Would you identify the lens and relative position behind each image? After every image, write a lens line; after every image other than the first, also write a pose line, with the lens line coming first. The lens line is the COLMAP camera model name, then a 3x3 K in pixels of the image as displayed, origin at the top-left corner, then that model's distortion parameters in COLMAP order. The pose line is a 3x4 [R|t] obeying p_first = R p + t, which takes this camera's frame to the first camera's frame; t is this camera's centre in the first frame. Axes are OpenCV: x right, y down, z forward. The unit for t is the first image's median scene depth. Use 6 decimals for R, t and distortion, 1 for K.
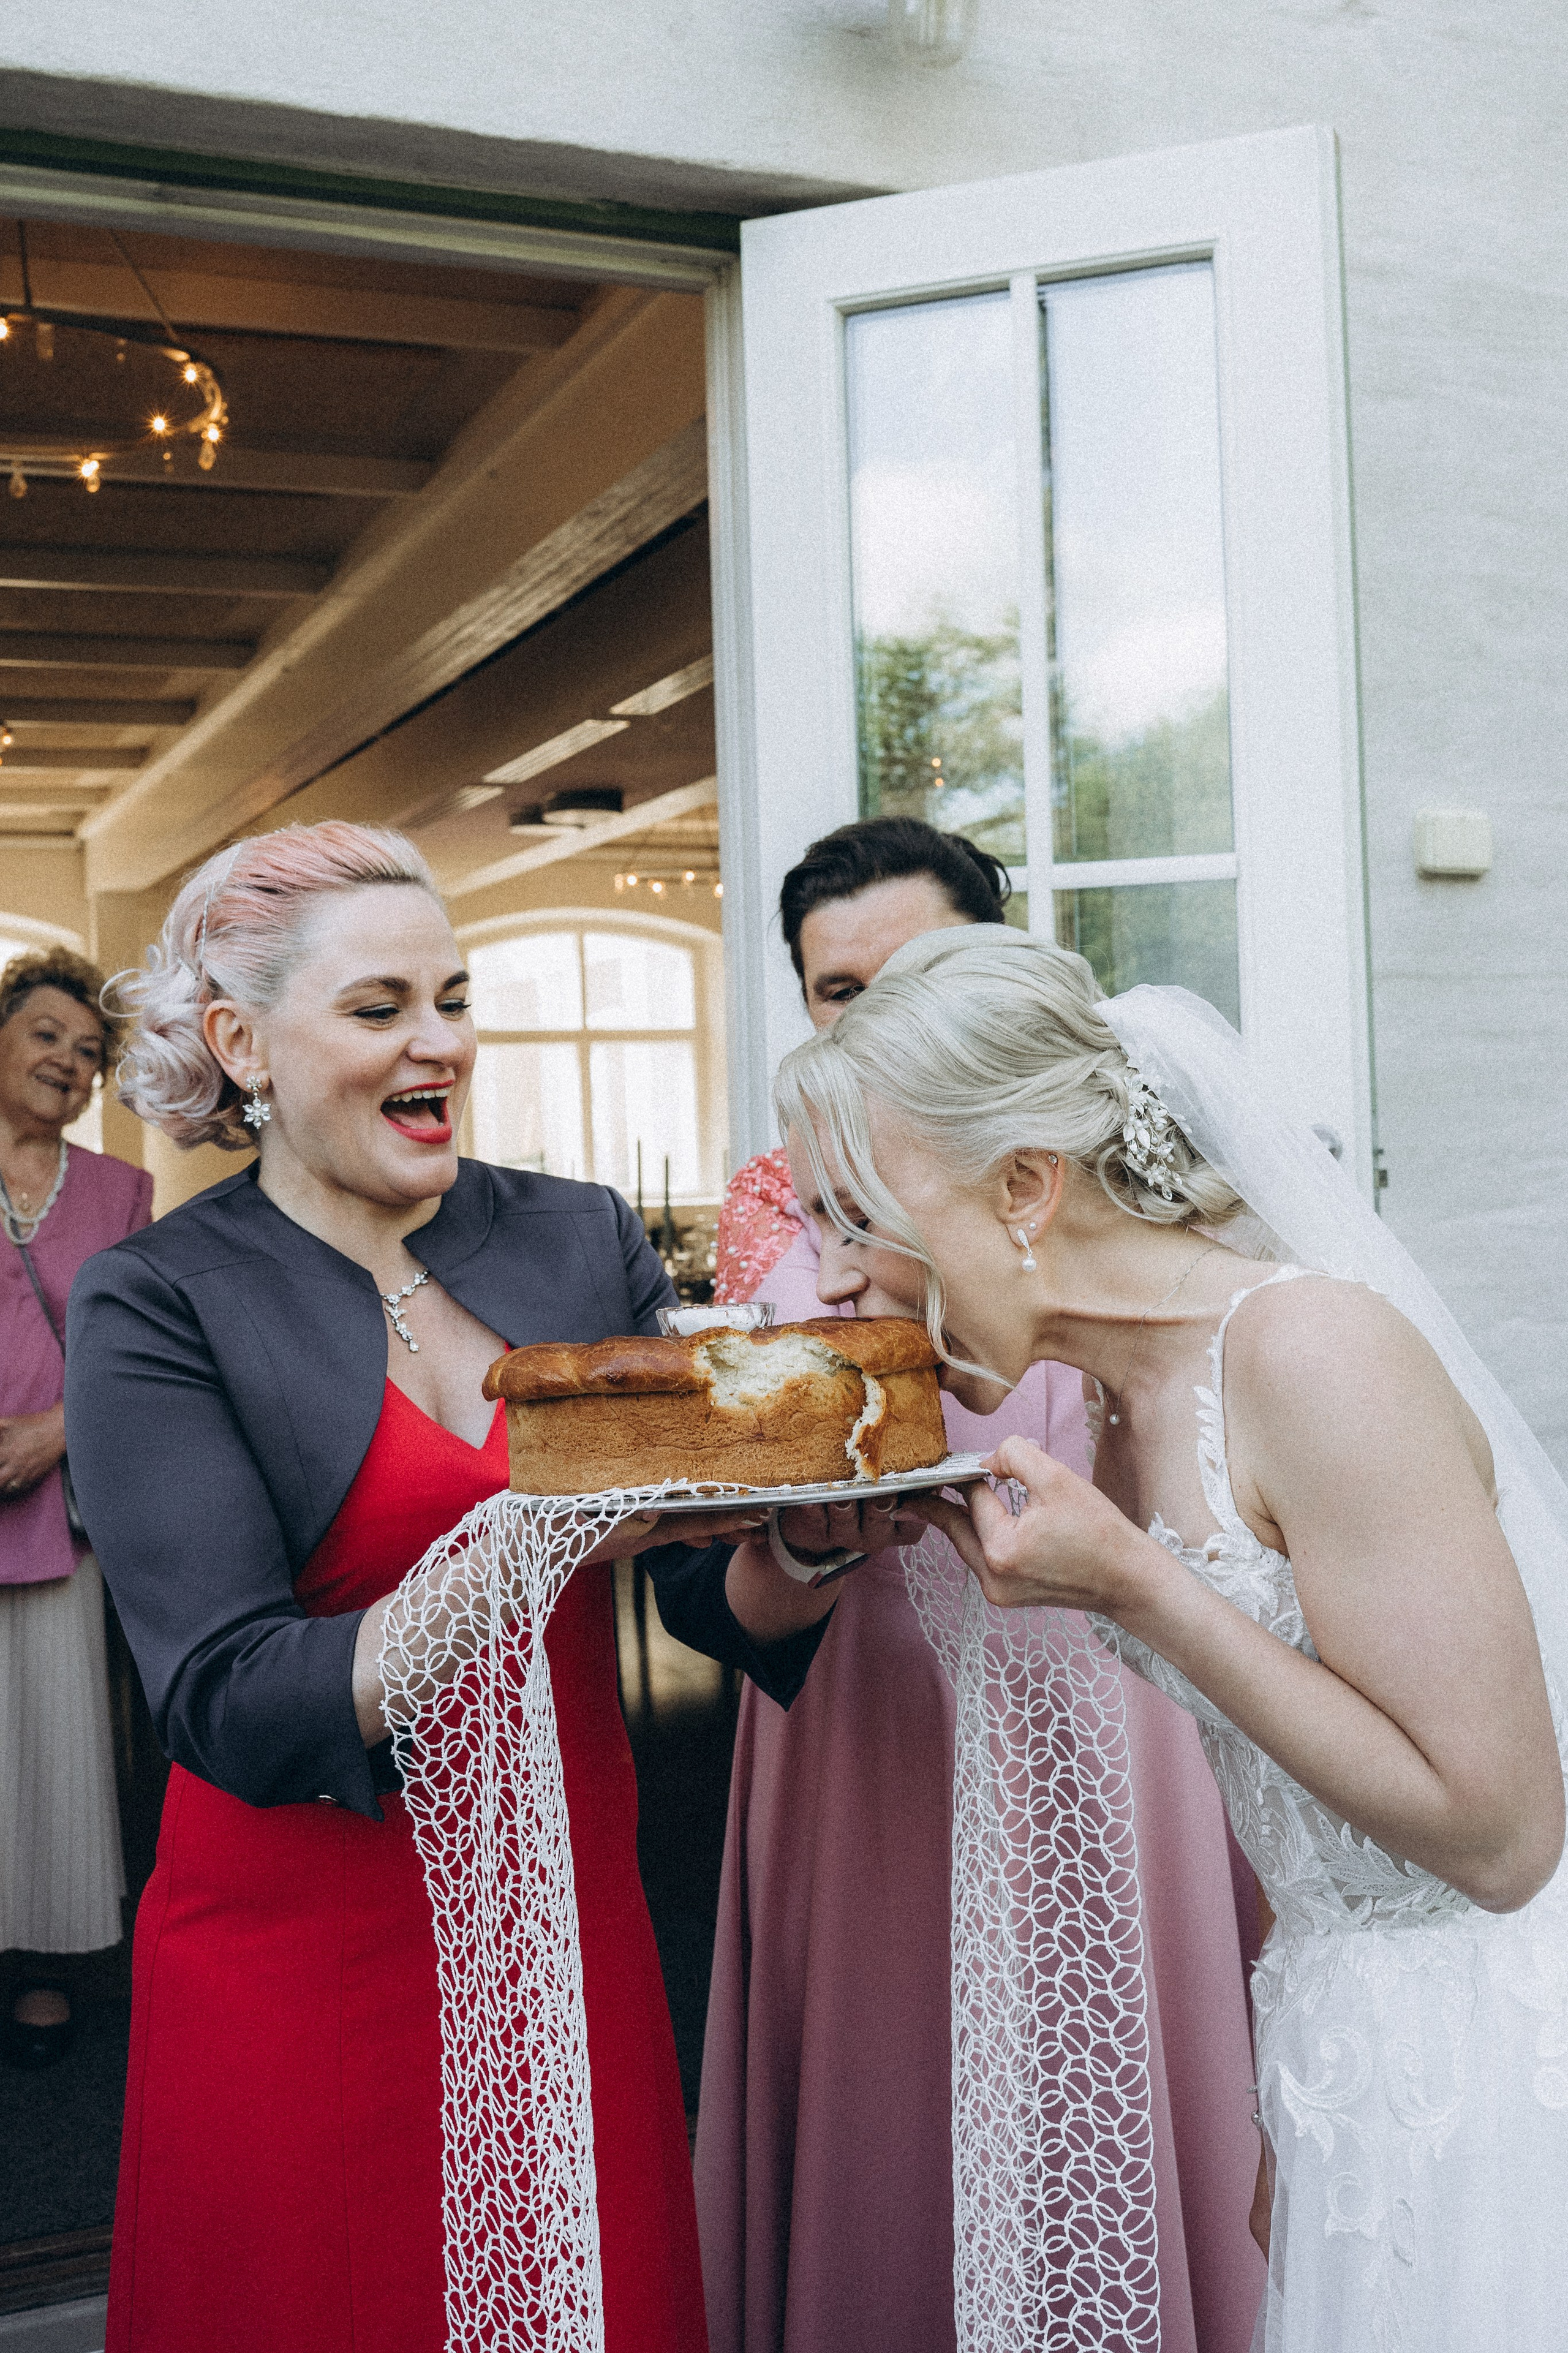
lens RADIAL K [[2554.9, 0, 889.9], [0, 2554.9, 1139.2], [0, 0, 1]] dist [-0.069427, 0.000913]
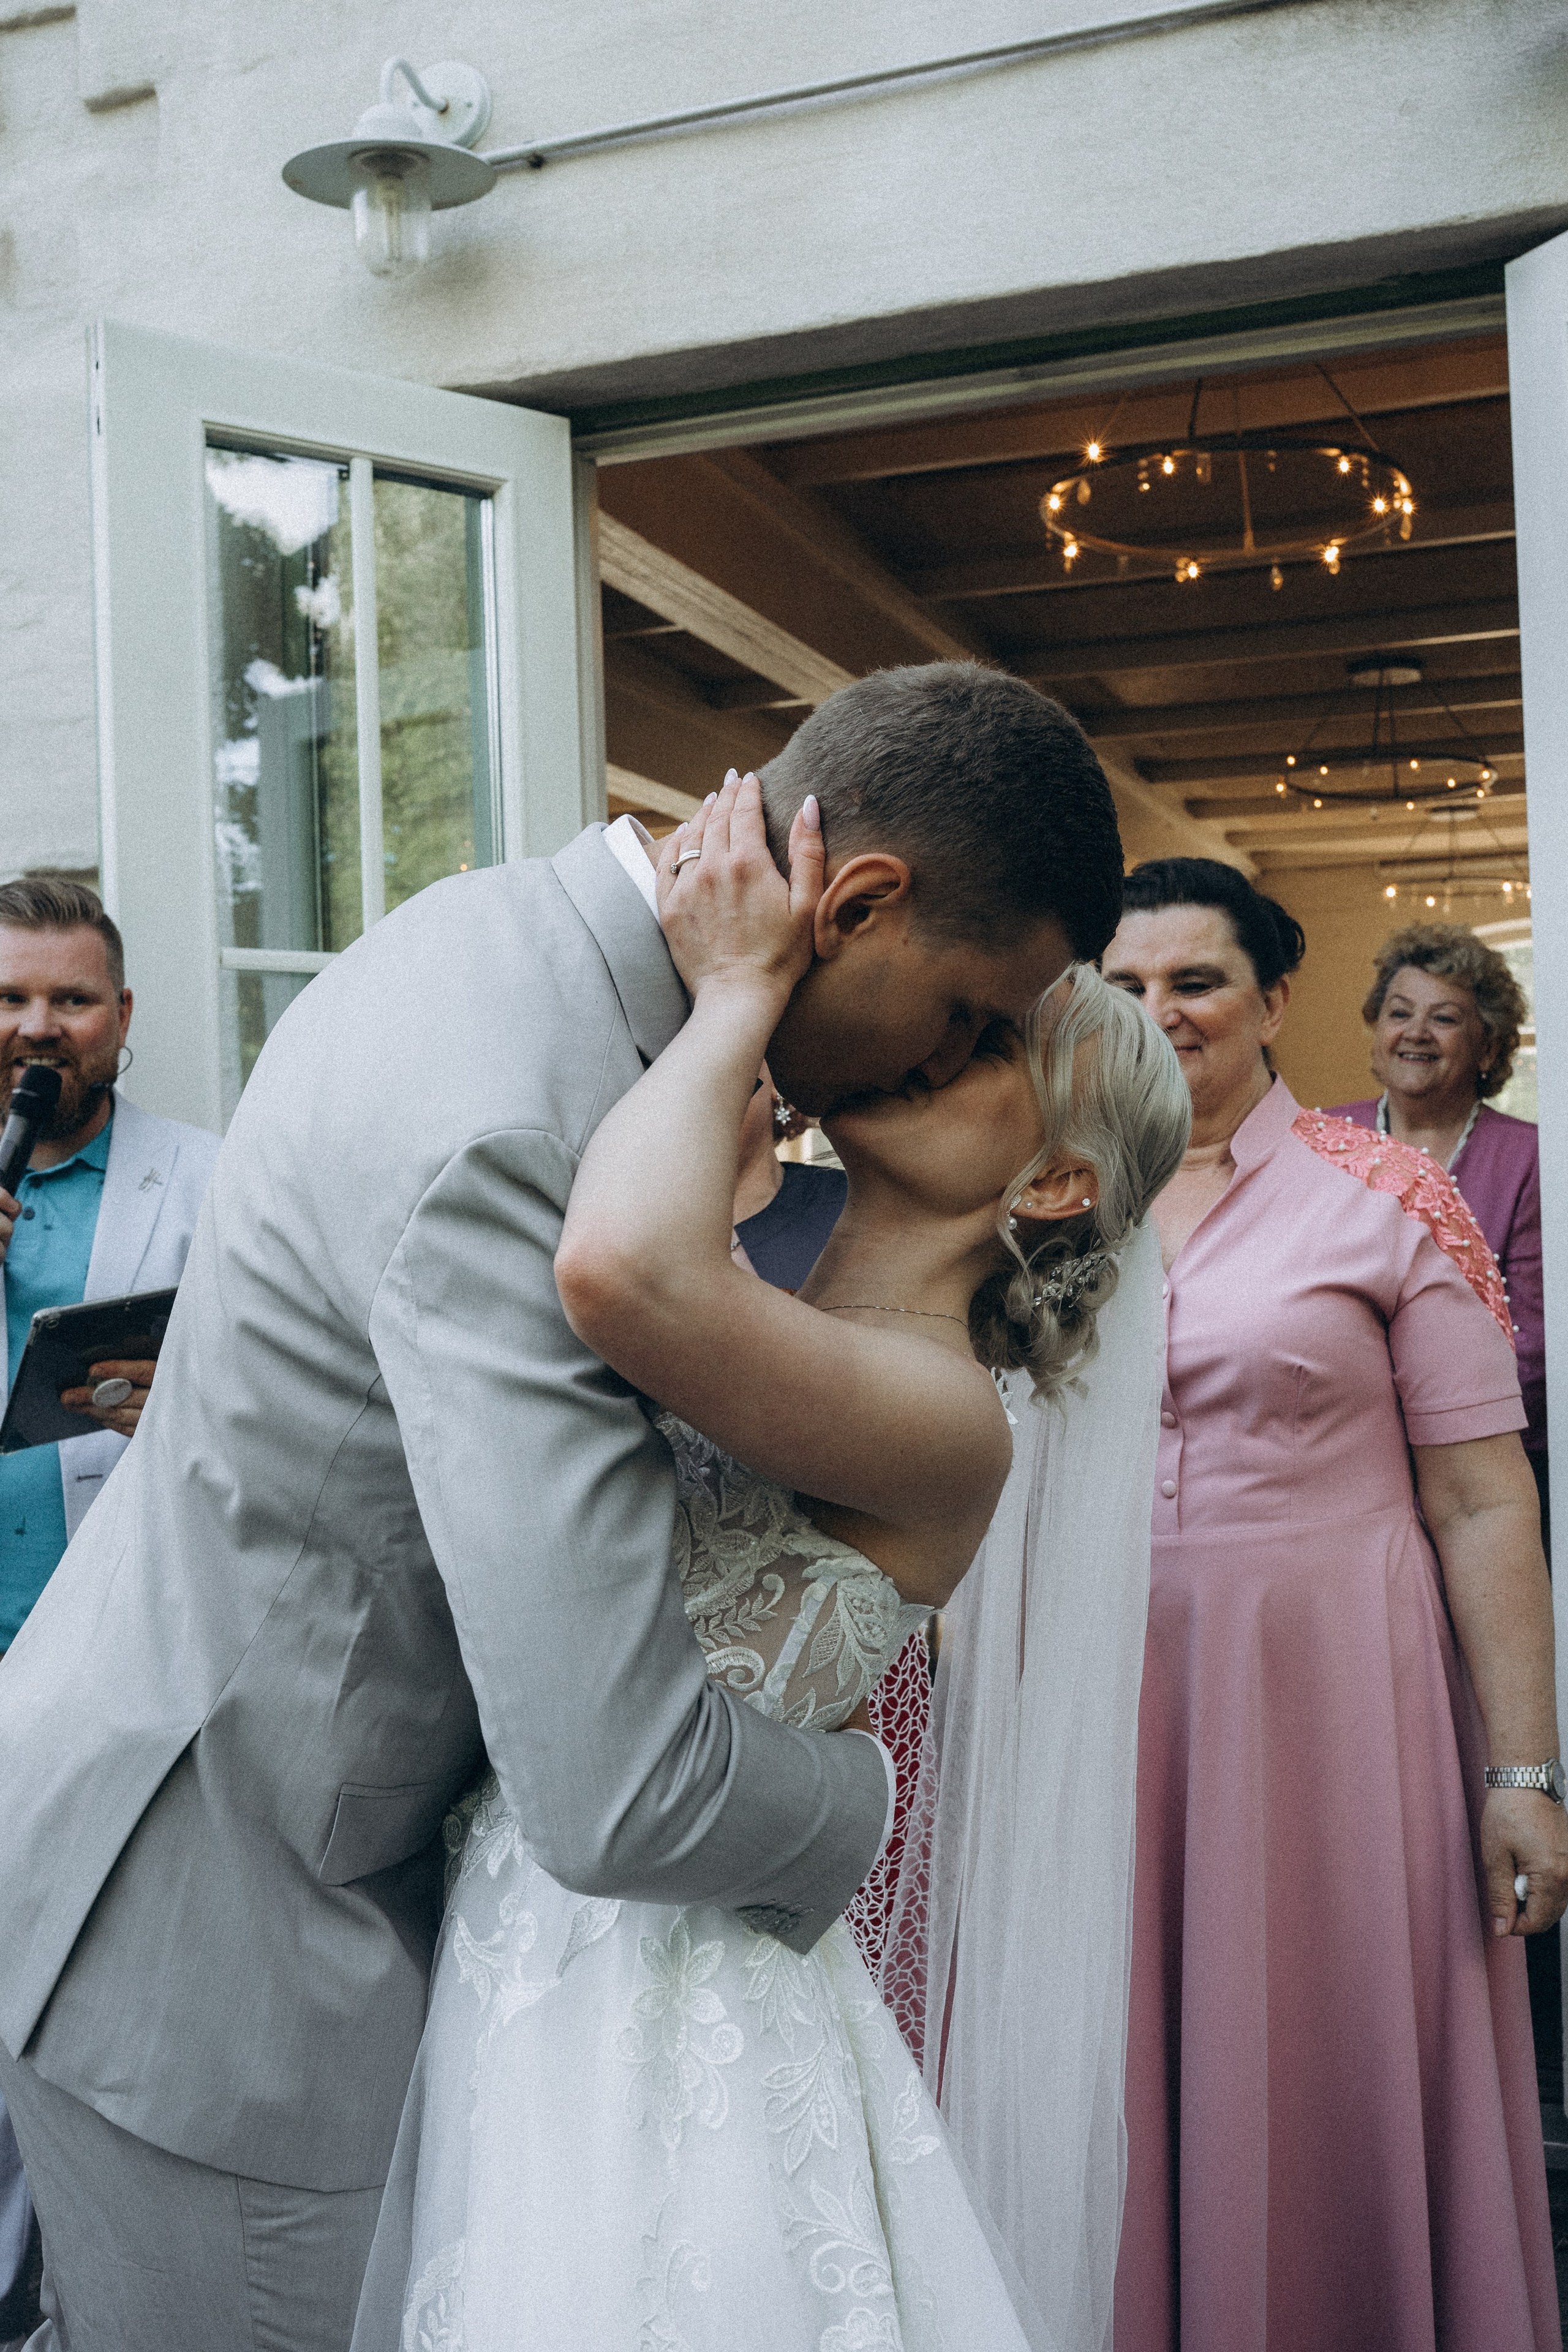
lens RADIAL K [[2337.5, 0, 773.4], [0, 2337.5, 1194.7], [0, 0, 1]] dist [-0.062680, 0.023011]
pose [[0.674842, 0.017090, -0.737764, 0.448507], [0.008376, 0.999490, 0.030815, -0.008209], [0.737915, -0.026974, 0.674355, 0.120796]]
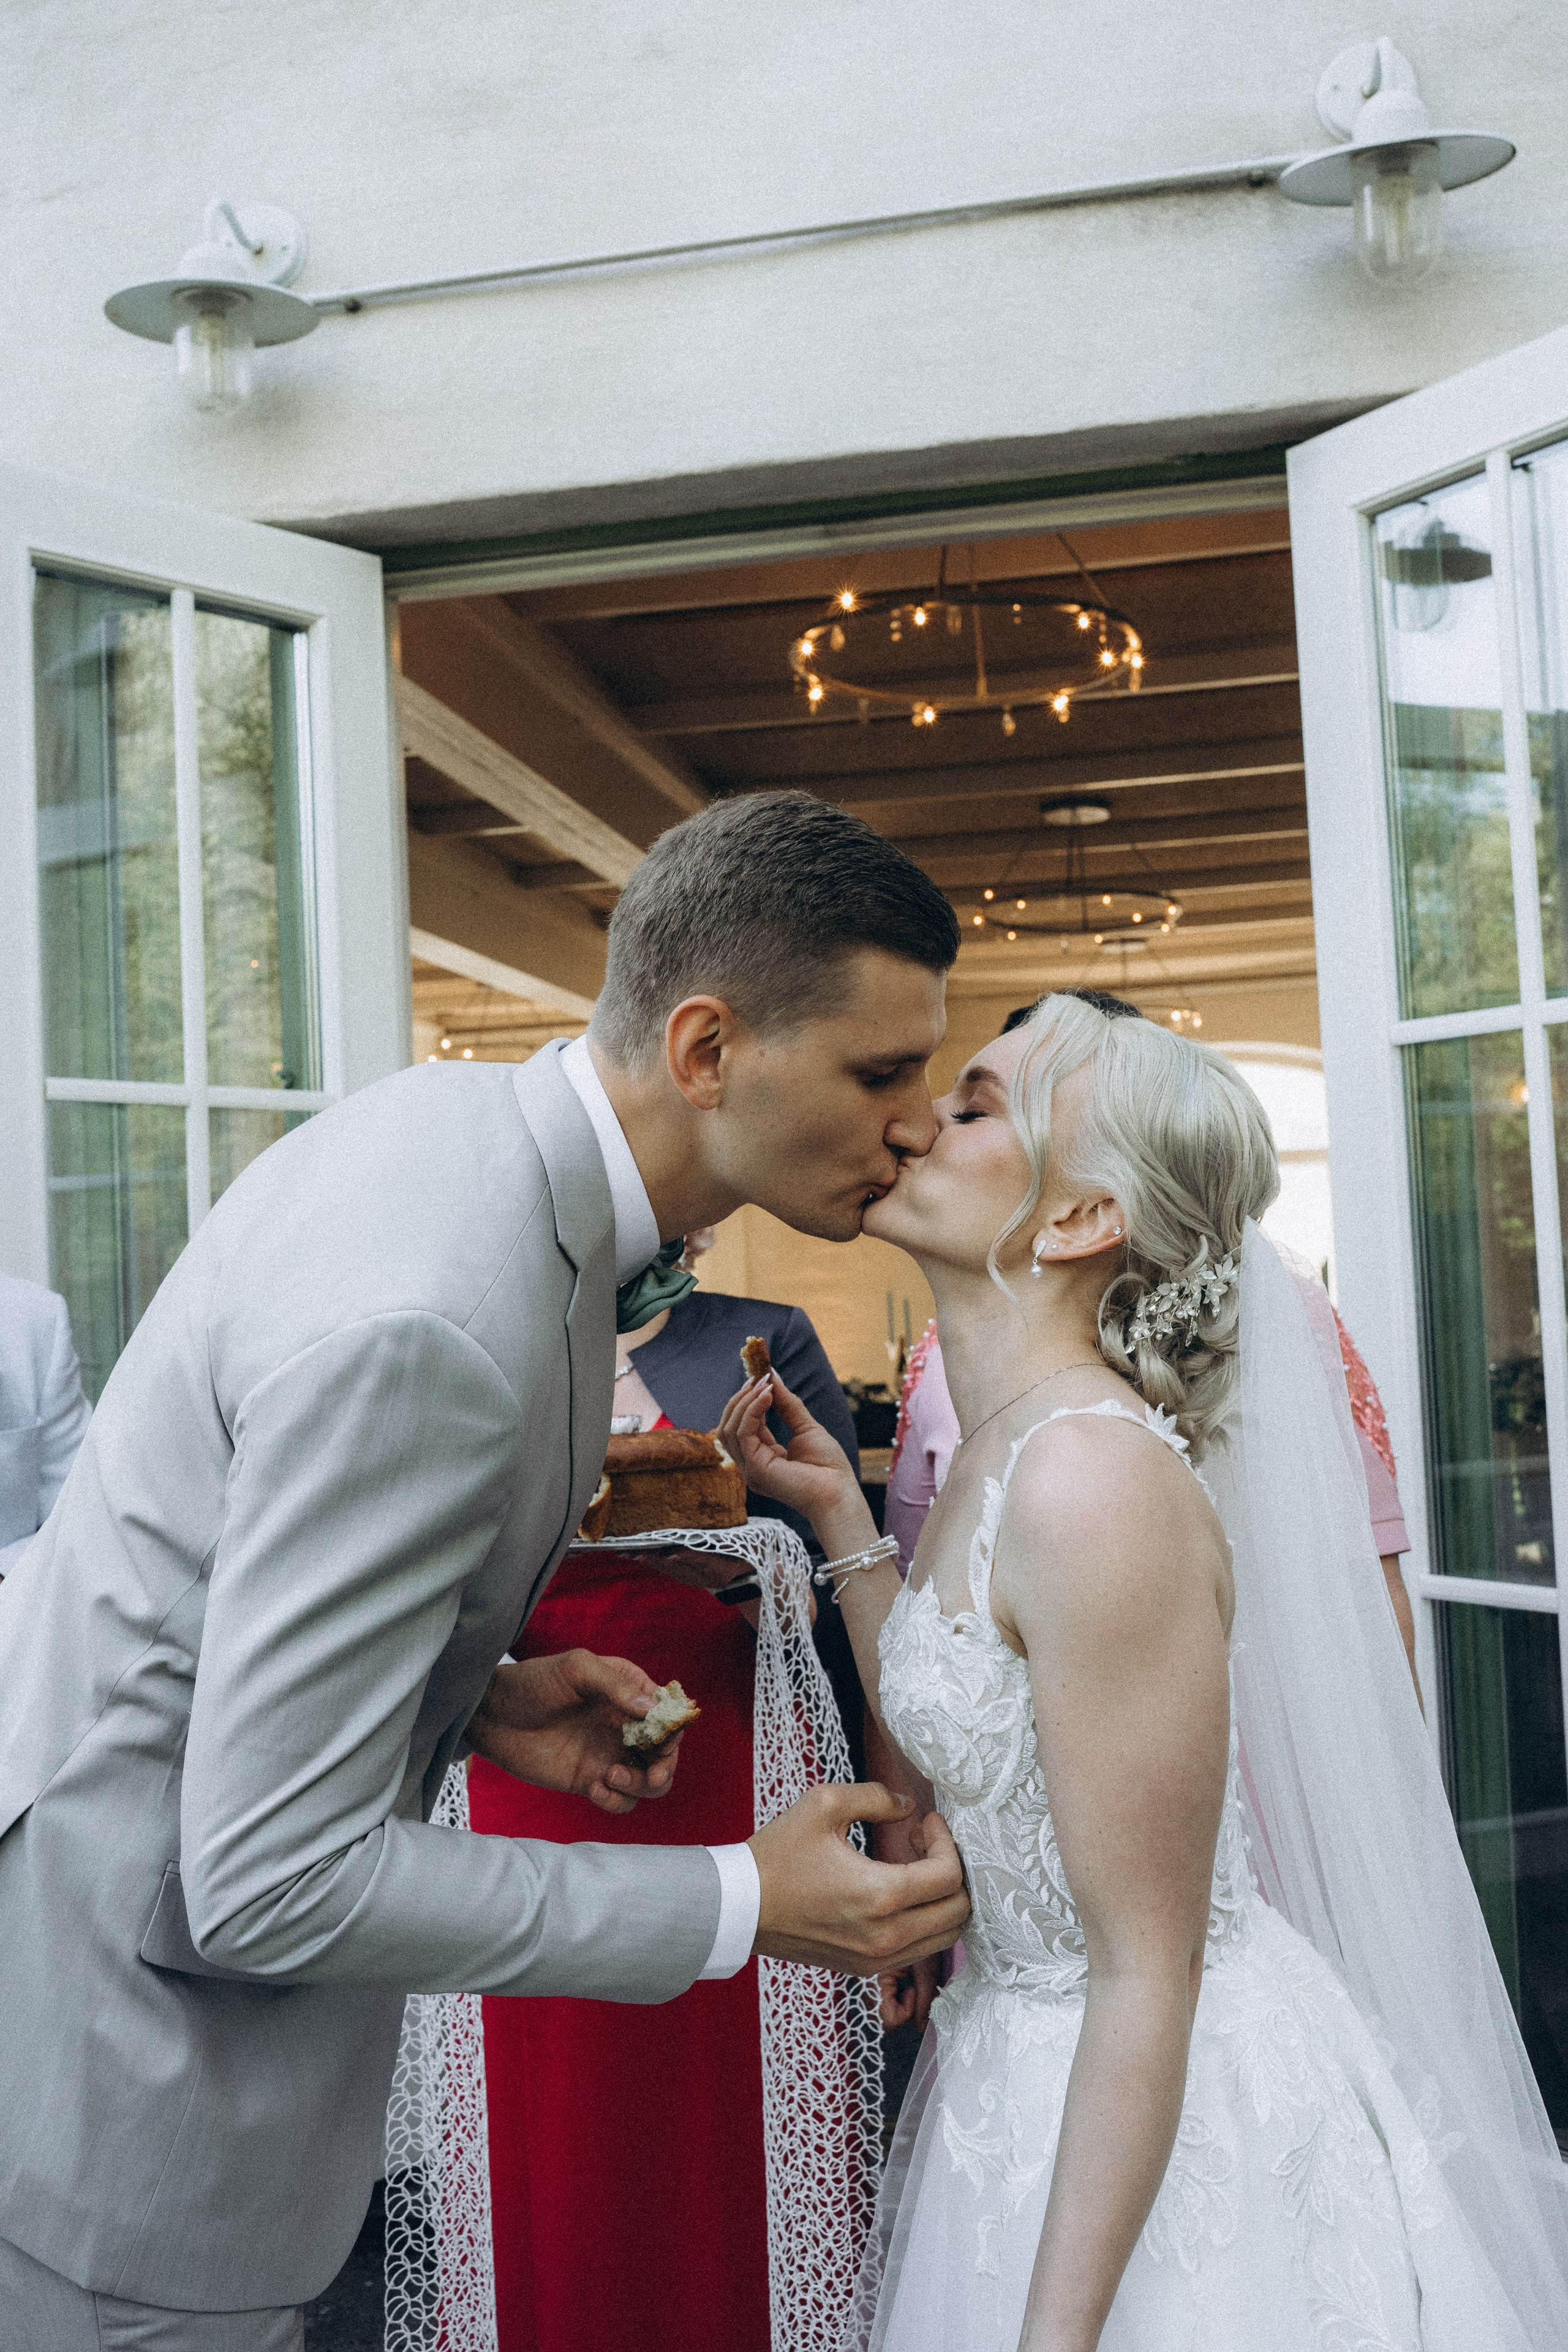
lens RADIAL K [[2348.1, 0, 781.6], [0, 2348.1, 1184.4], [0, 0, 1]] dist [-0.052333, 0.001551]
pose [[0.786420, -0.027908, -0.617061, 0.400294], [0.017182, 0.999581, -0.023312, -0.011886], [0.617453, 0.007731, 0.786570, 0.037874]]
